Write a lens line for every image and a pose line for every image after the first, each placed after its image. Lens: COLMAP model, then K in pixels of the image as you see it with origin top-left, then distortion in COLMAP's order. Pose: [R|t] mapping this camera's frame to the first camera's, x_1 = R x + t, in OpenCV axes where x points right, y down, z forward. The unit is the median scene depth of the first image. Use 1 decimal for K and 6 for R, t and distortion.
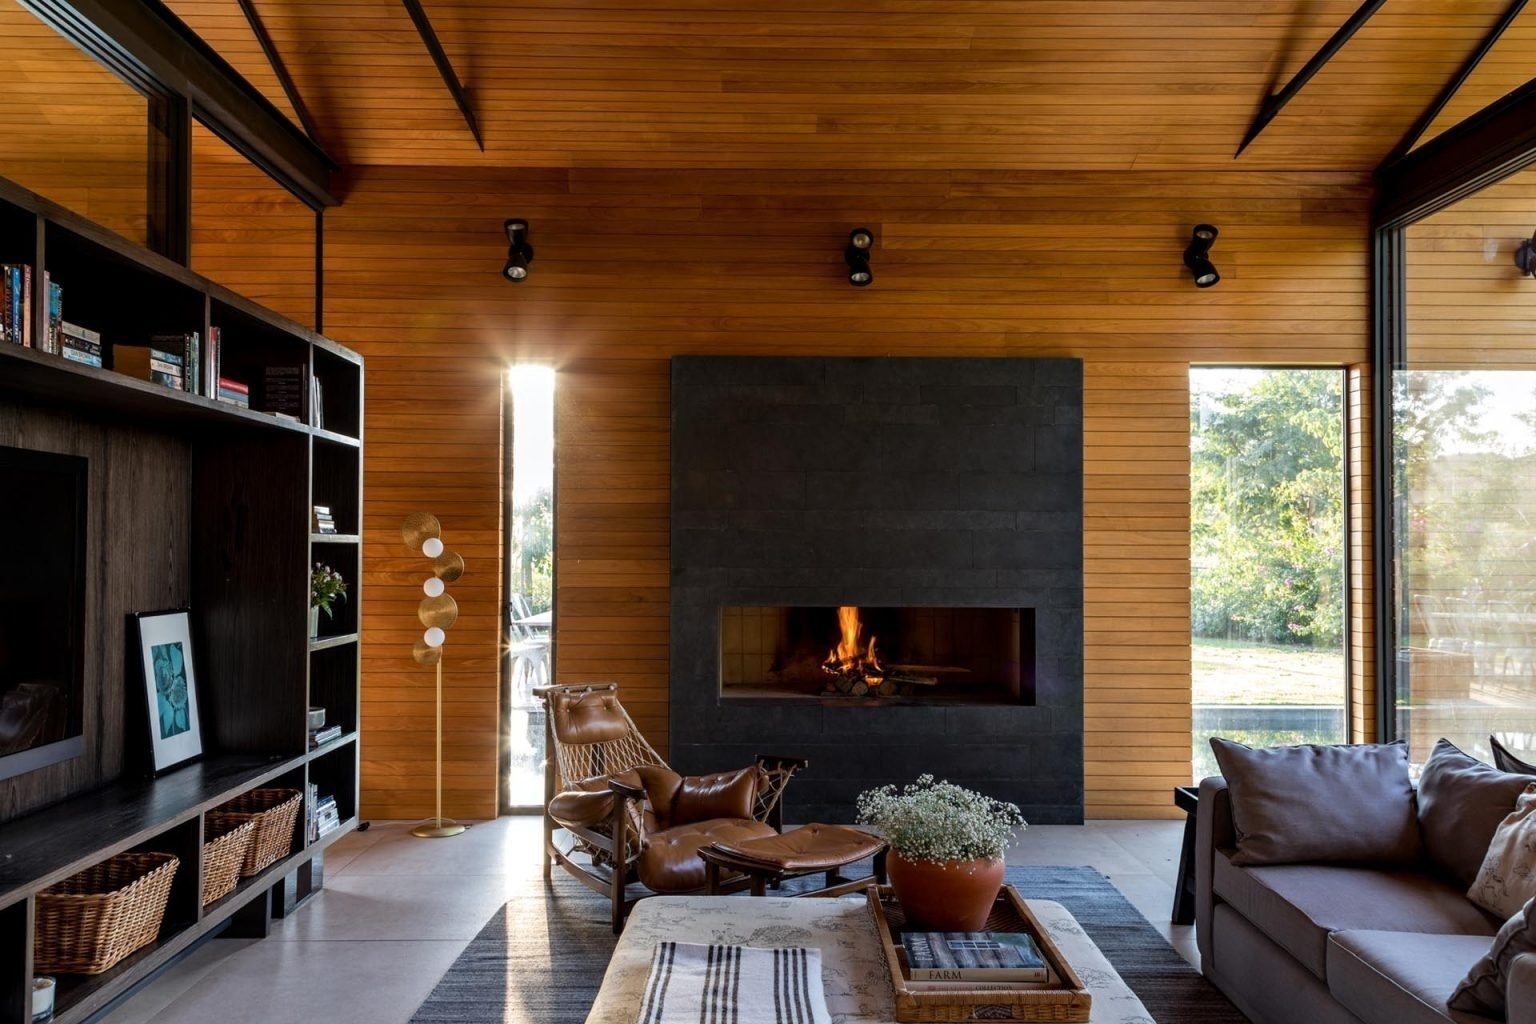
lens RADIAL K [[1247.9, 0, 767.0], [0, 1247.9, 517.1], [0, 0, 1]] dist [0.025650, -0.005397]
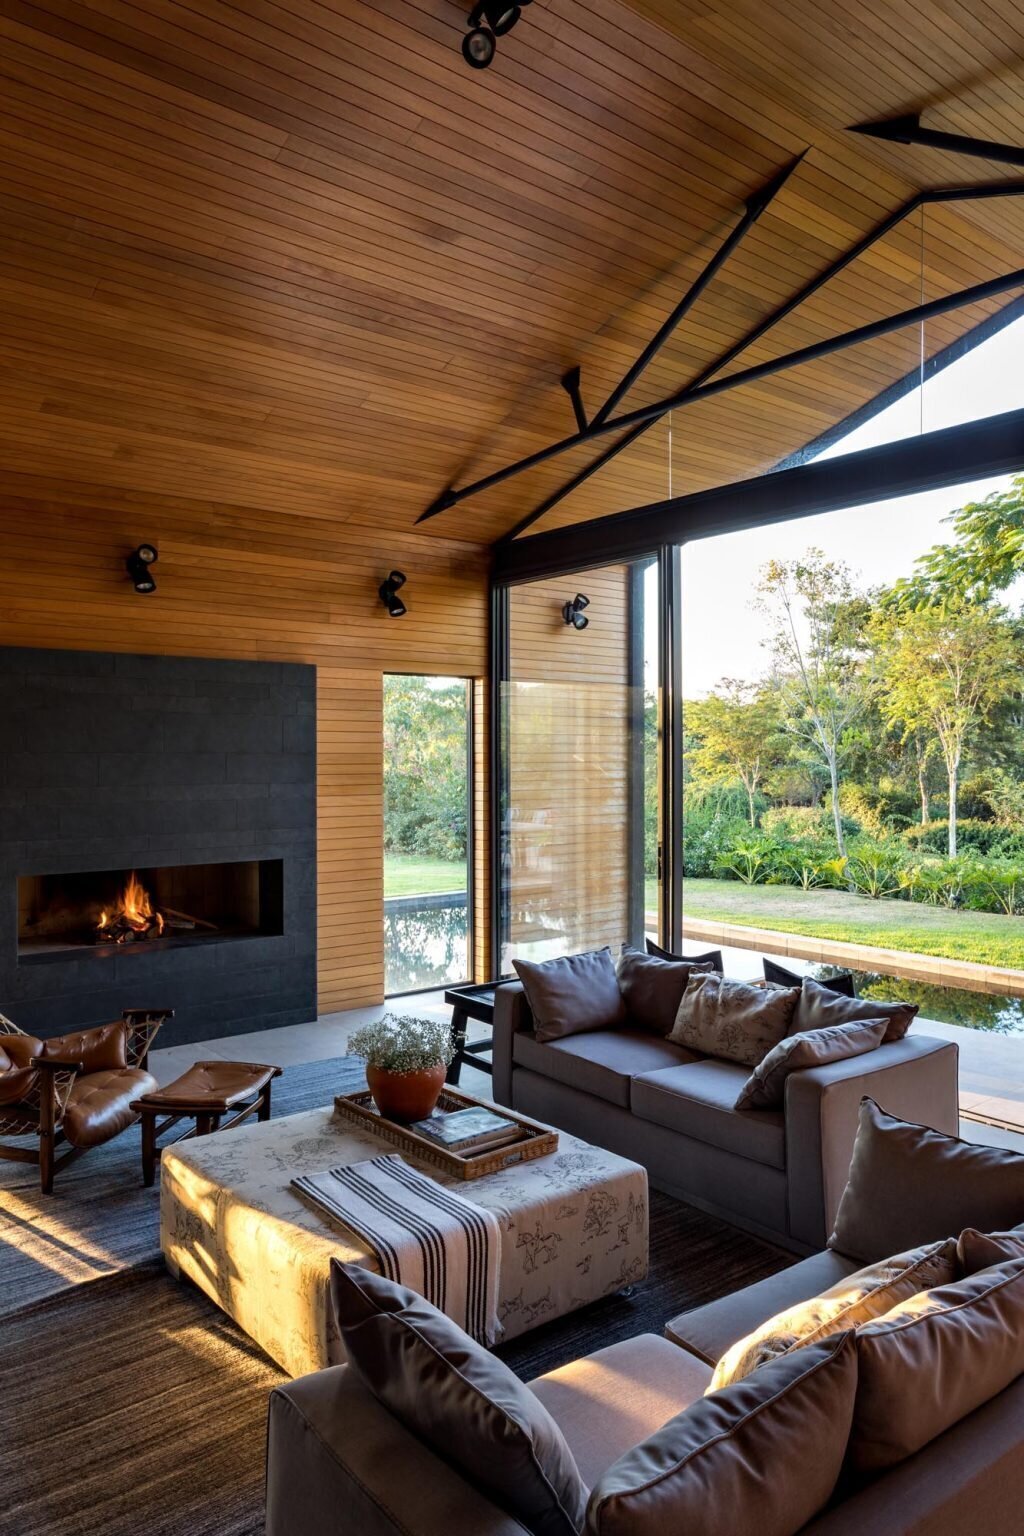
lens RADIAL K [[1045.3, 0, 516.2], [0, 1045.3, 758.9], [0, 0, 1]] dist [0.005538, -0.001934]
pose [[0.788630, -0.007738, 0.614819, -0.253066], [-0.011768, 0.999548, 0.027675, -0.061293], [-0.614755, -0.029060, 0.788183, 0.010749]]
